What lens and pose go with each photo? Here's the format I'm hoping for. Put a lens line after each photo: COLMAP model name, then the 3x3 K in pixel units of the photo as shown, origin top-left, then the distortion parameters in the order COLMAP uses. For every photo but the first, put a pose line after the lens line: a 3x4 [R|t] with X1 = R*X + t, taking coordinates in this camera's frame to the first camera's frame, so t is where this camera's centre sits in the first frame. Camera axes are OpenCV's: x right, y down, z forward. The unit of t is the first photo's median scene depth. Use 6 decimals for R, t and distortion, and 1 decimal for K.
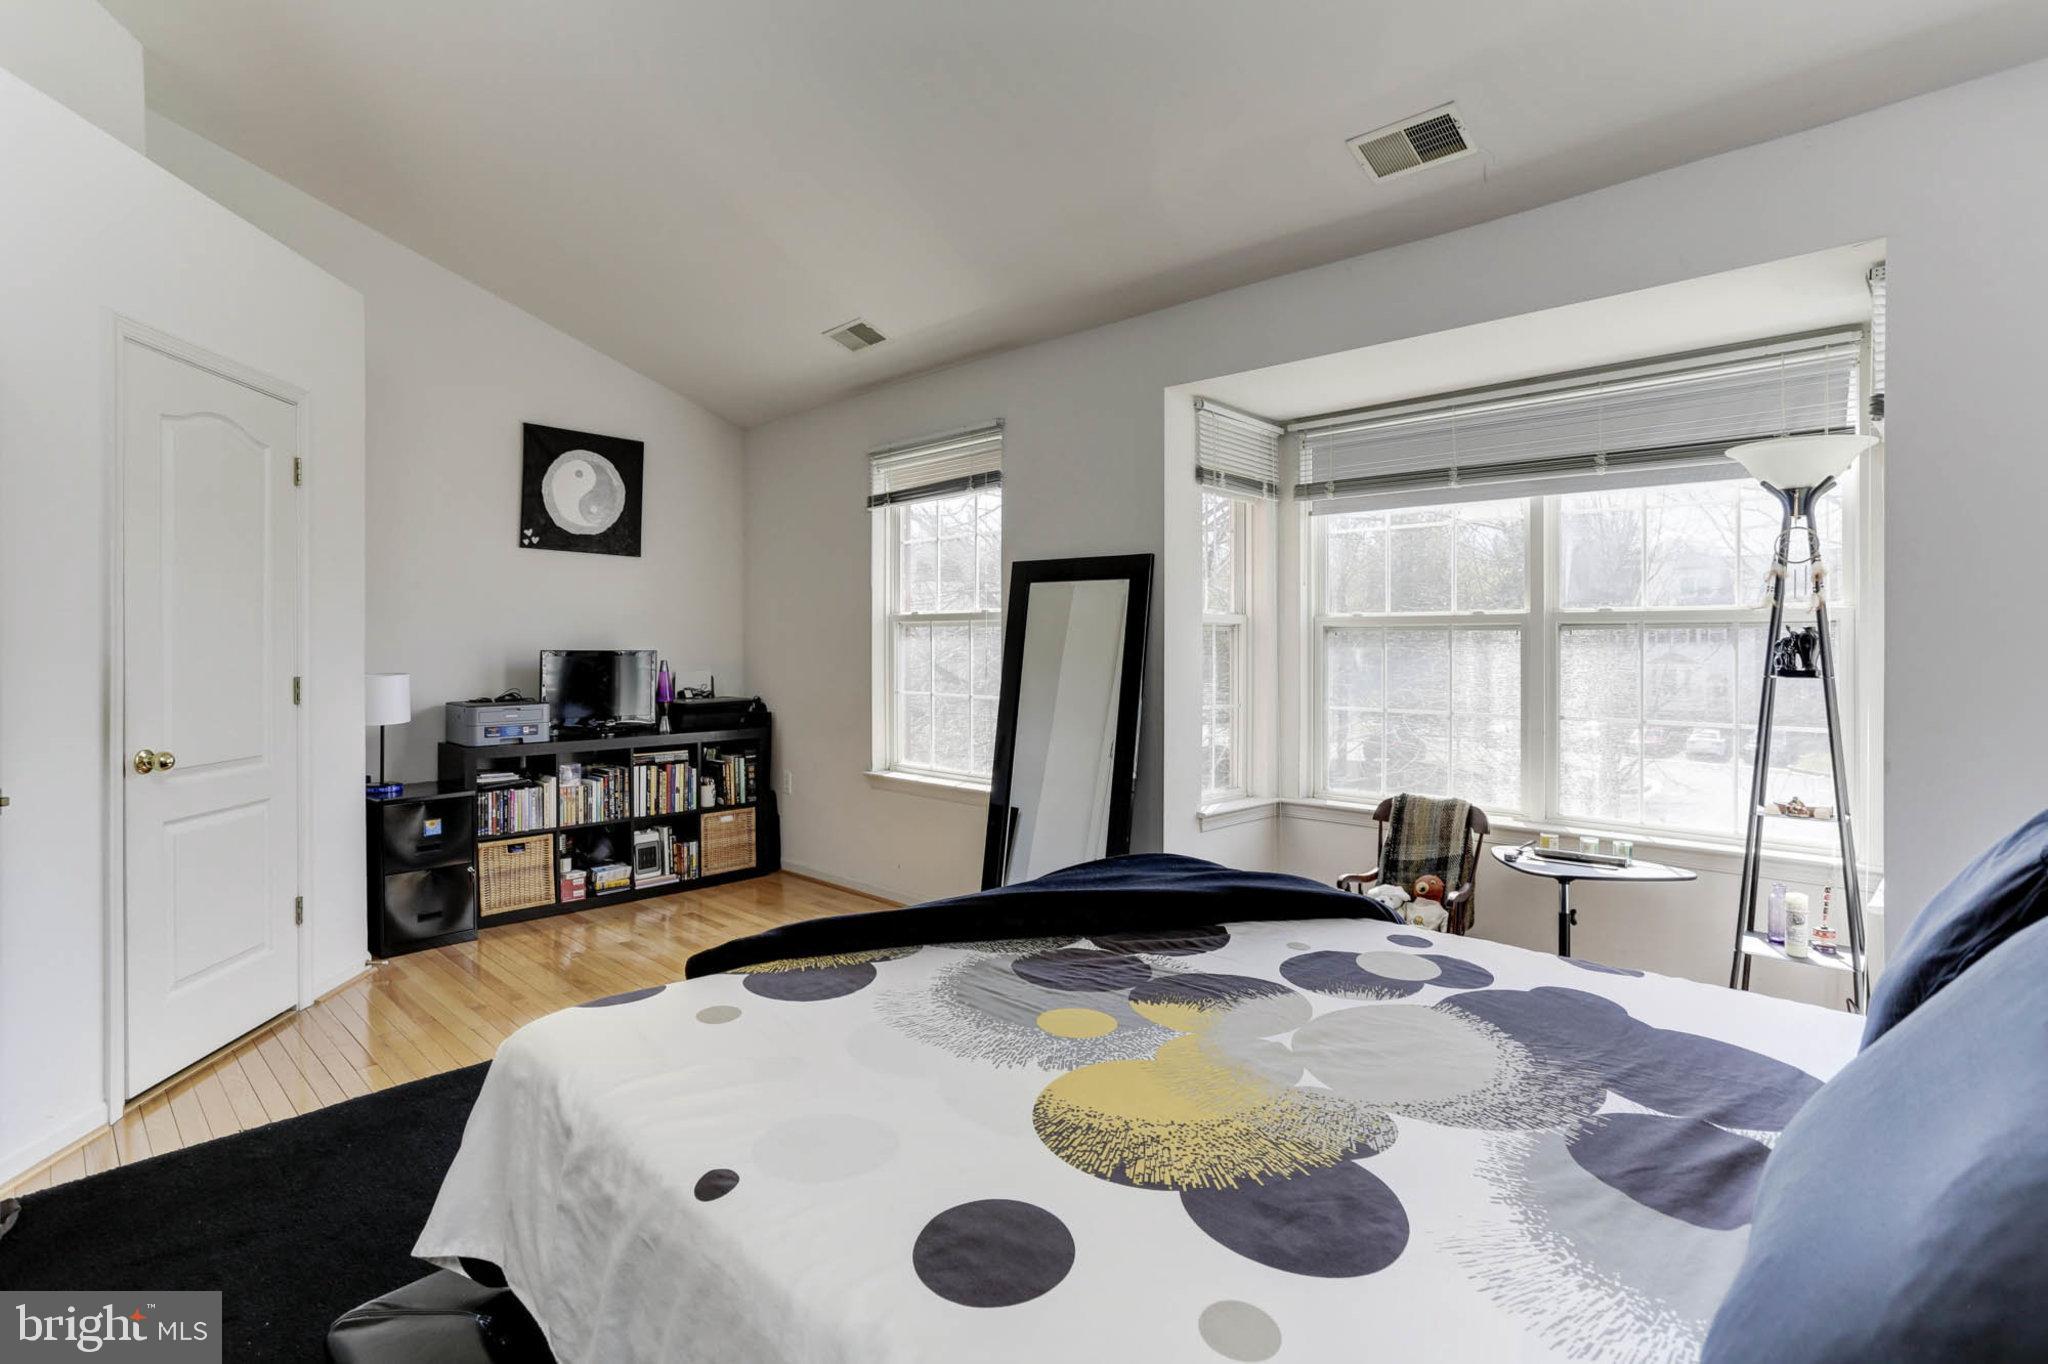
lens RADIAL K [[985.7, 0, 1026.1], [0, 985.7, 676.9], [0, 0, 1]] dist [-0.040408, 0.000551]
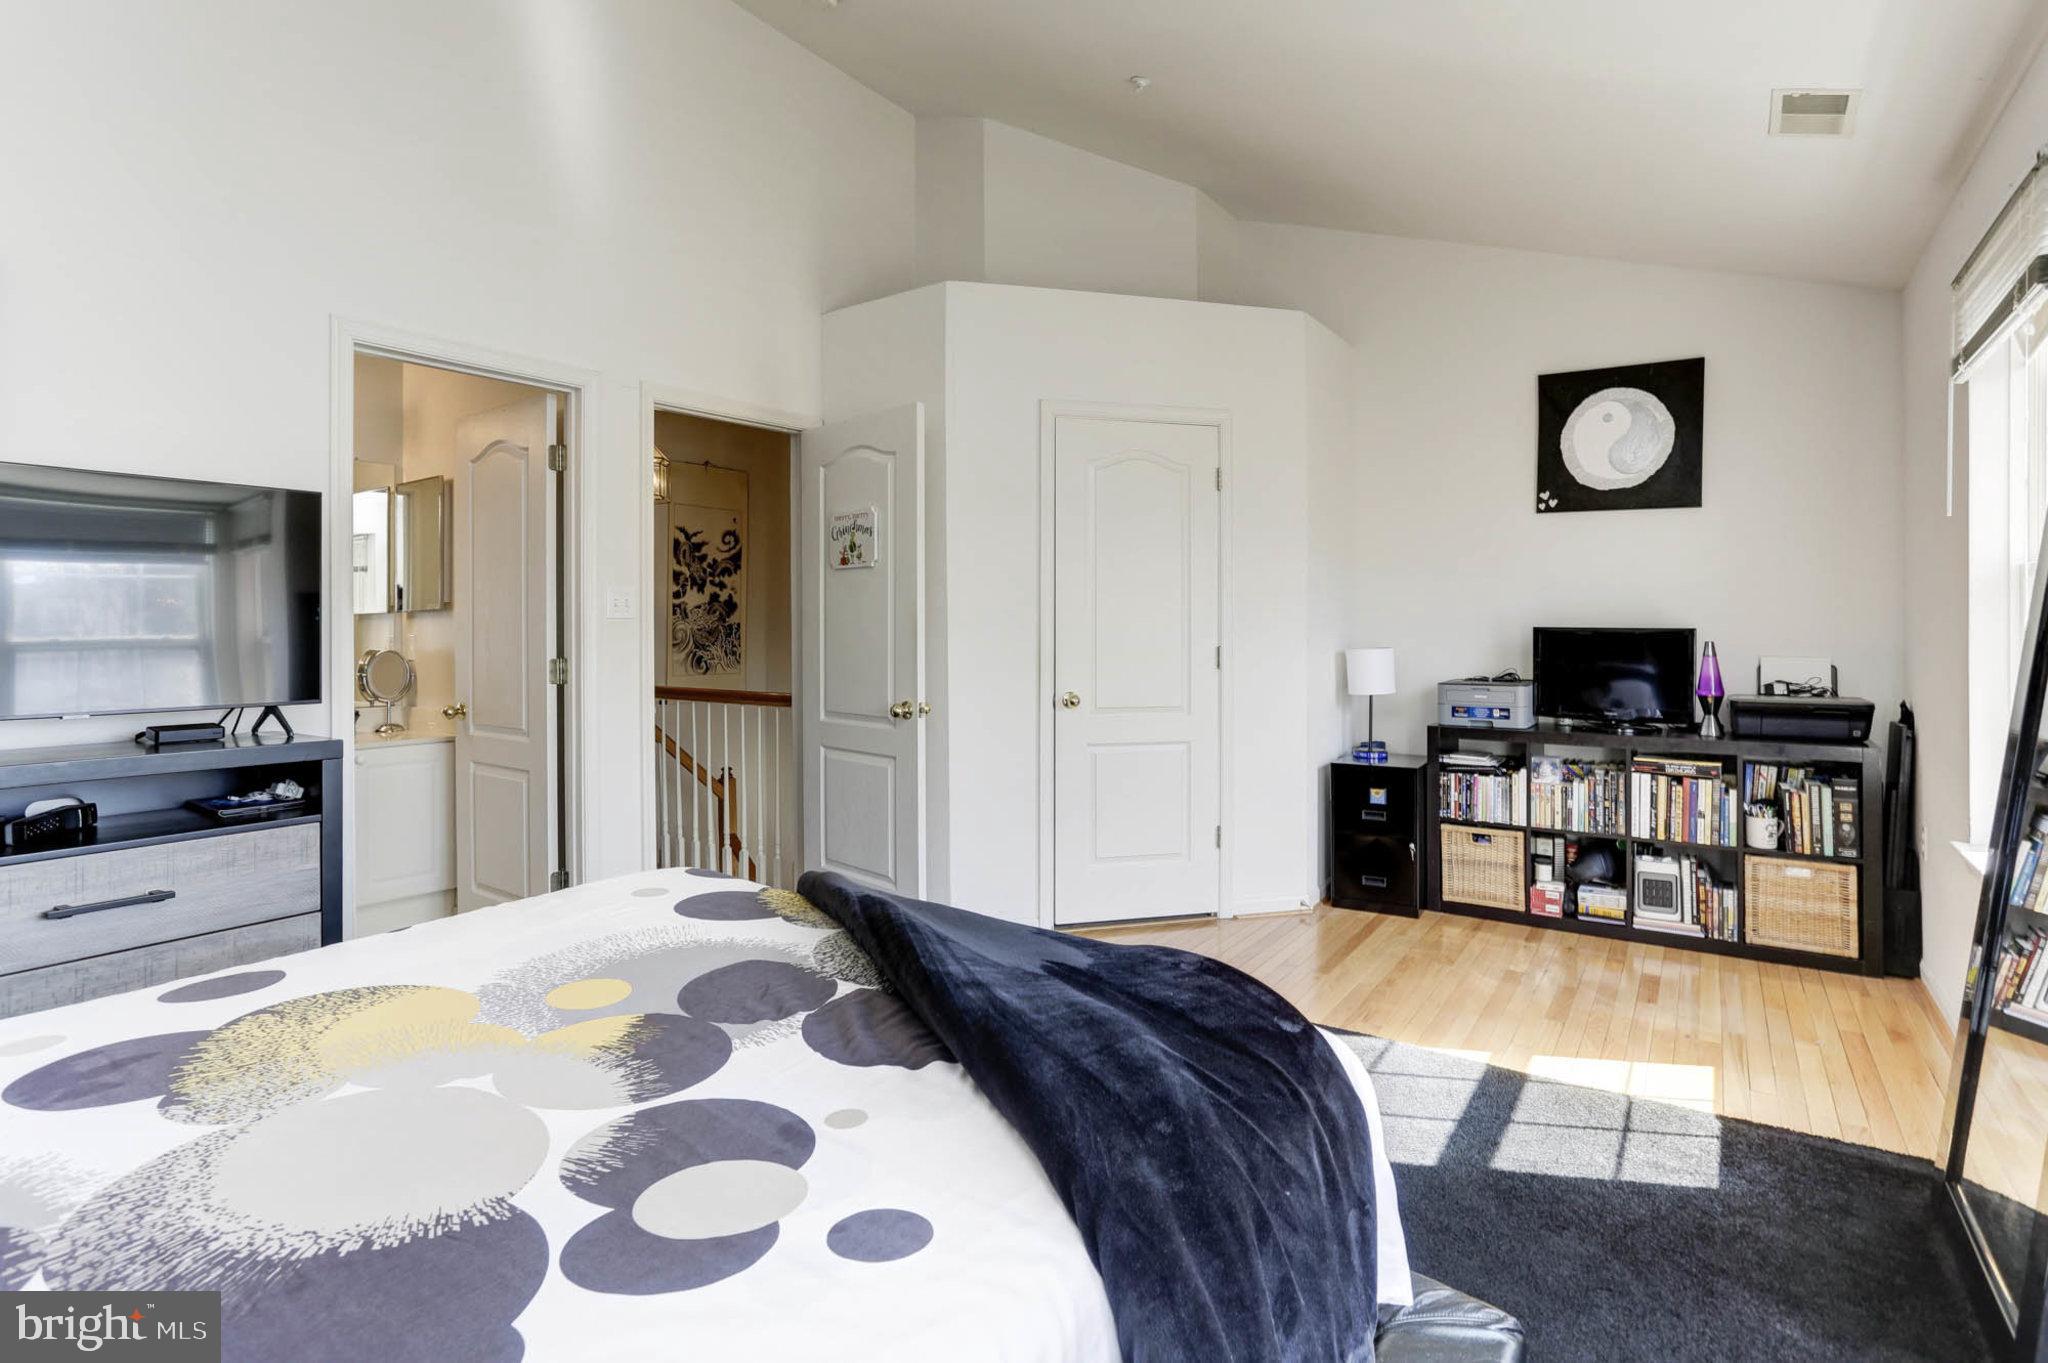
lens RADIAL K [[1003.8, 0, 988.9], [0, 1003.8, 646.6], [0, 0, 1]] dist [-0.028803, 0.020849]
pose [[0.150788, 0.022871, -0.988301, 0.330636], [-0.030655, 0.999360, 0.018450, -0.010717], [0.988091, 0.027514, 0.151393, 0.366230]]
